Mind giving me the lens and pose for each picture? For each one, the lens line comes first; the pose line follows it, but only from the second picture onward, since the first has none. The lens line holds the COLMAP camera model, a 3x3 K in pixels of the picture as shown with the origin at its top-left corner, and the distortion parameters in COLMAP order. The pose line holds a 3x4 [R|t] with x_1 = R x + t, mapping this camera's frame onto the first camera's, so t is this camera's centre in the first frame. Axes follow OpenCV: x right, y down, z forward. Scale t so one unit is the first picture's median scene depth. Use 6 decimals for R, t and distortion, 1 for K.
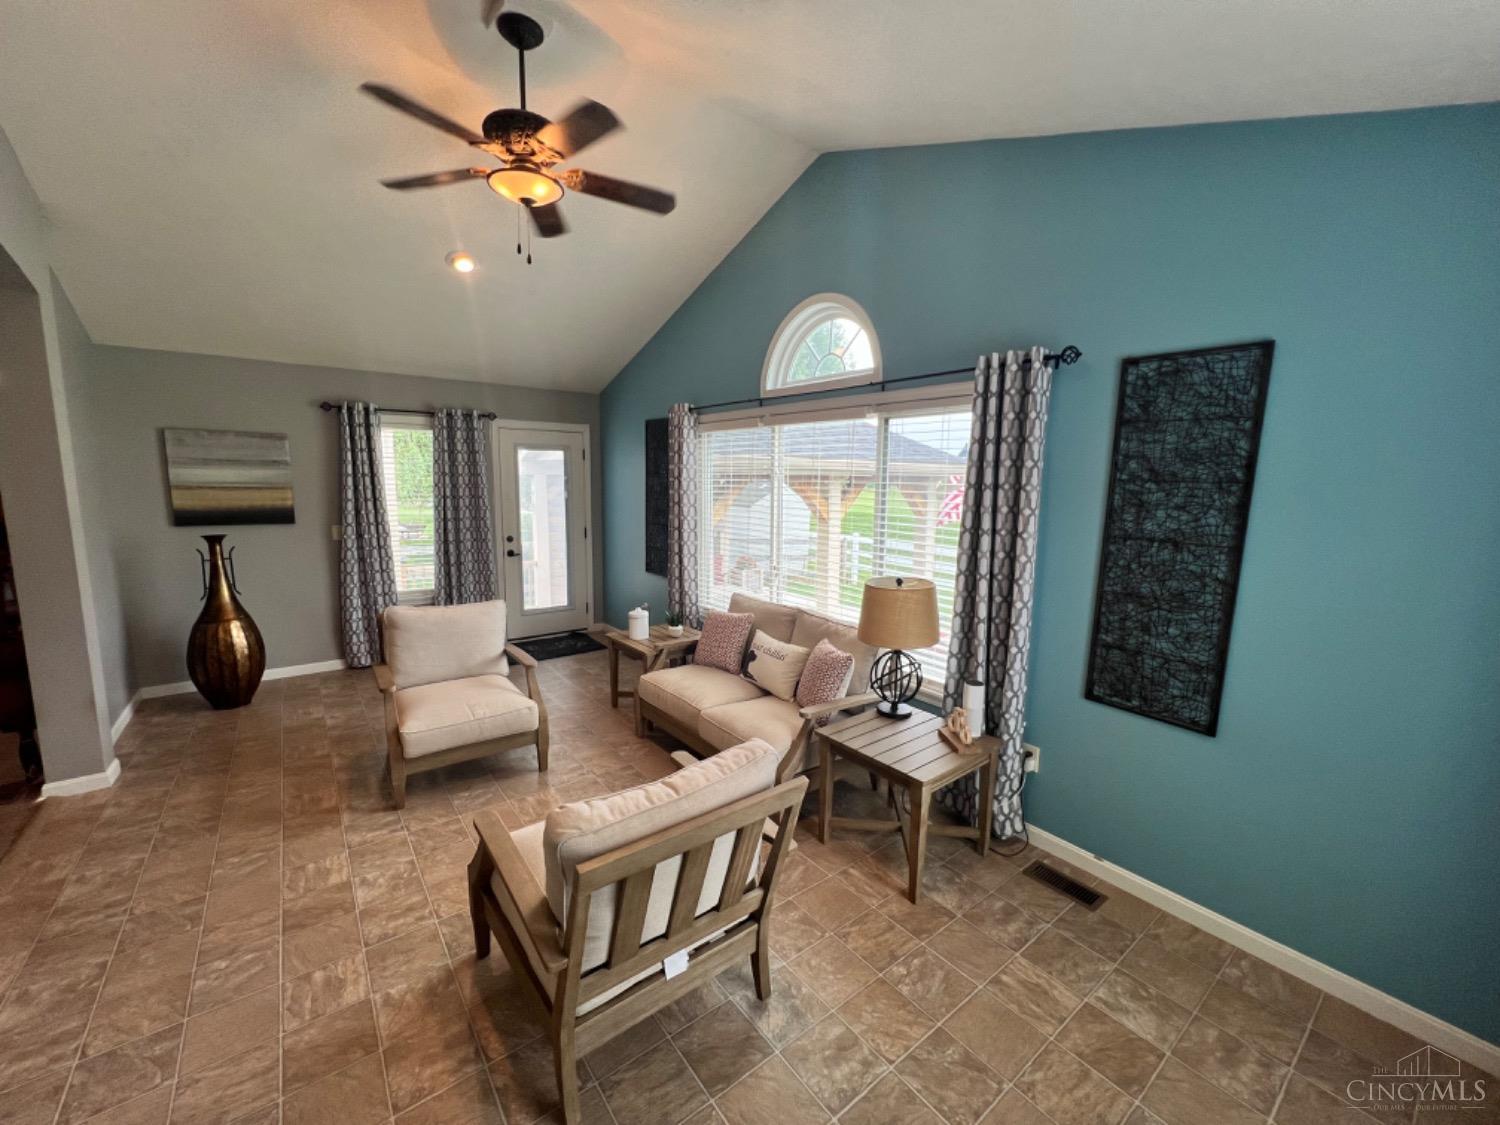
lens RADIAL K [[602.6, 0, 747.3], [0, 602.6, 558.9], [0, 0, 1]] dist [-0.001016, 0.000621]
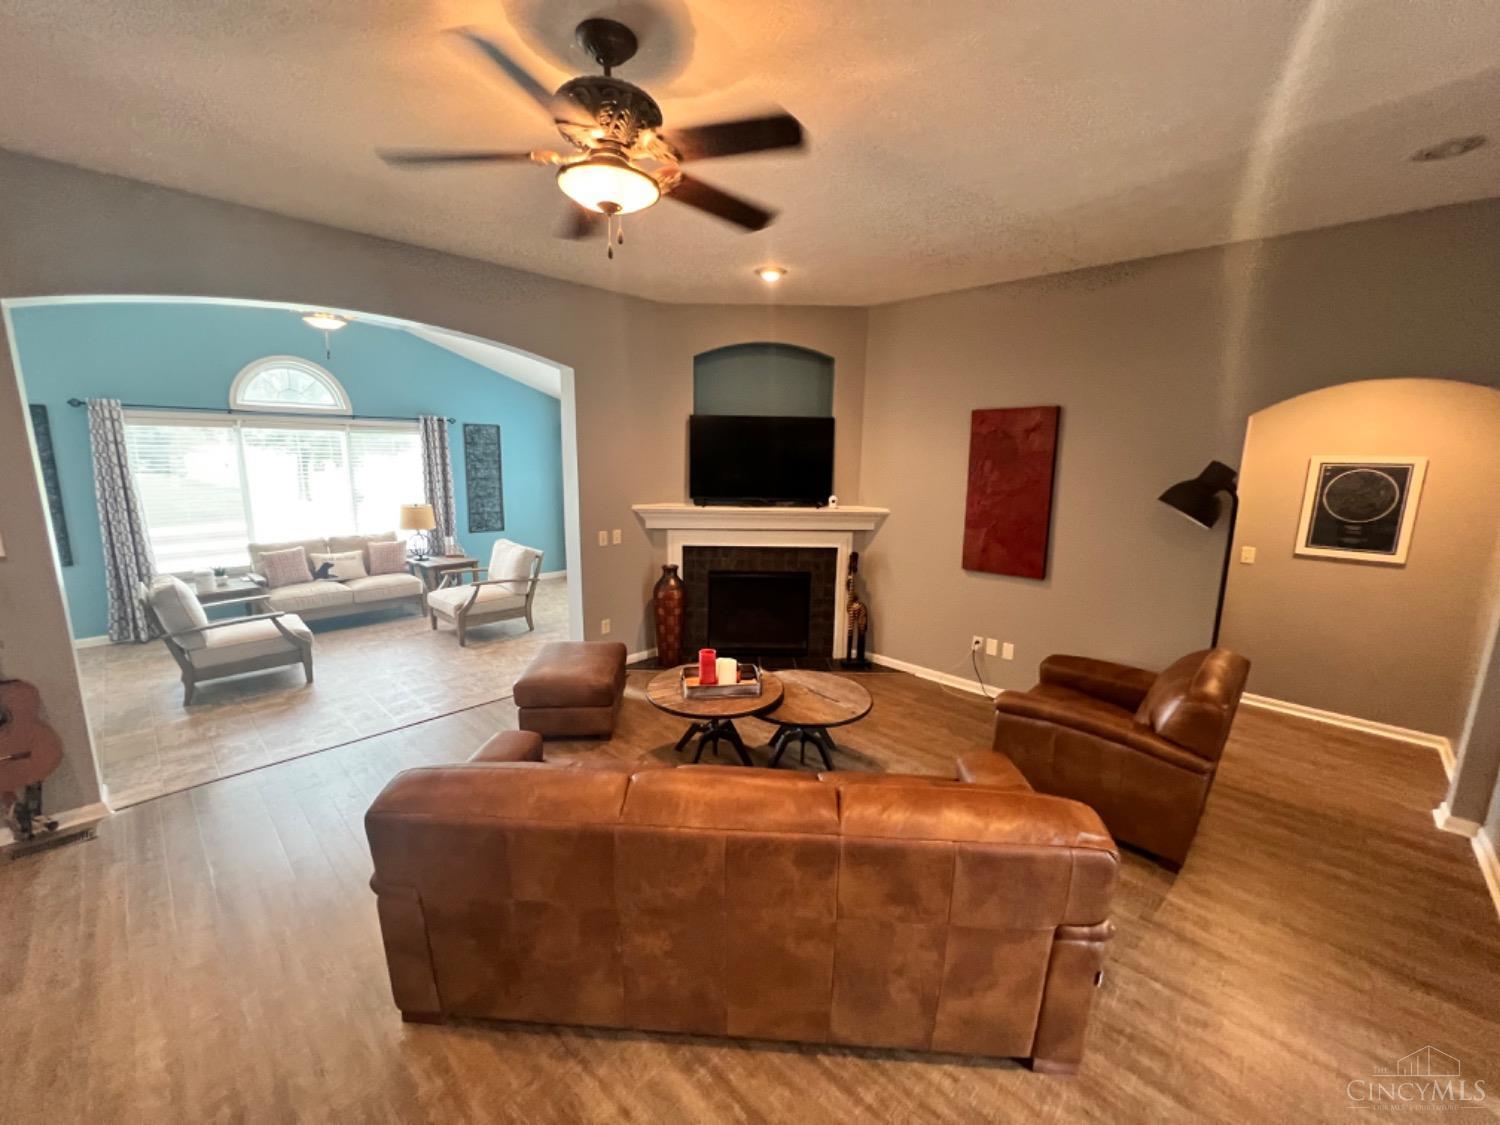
lens RADIAL K [[602.6, 0, 743.3], [0, 602.6, 563.9], [0, 0, 1]] dist [-0.001016, 0.000621]
pose [[-0.145198, -0.196367, 0.969720, -2.730465], [0.121289, 0.969182, 0.214419, -0.107673], [-0.981940, 0.148749, -0.116907, 0.015900]]
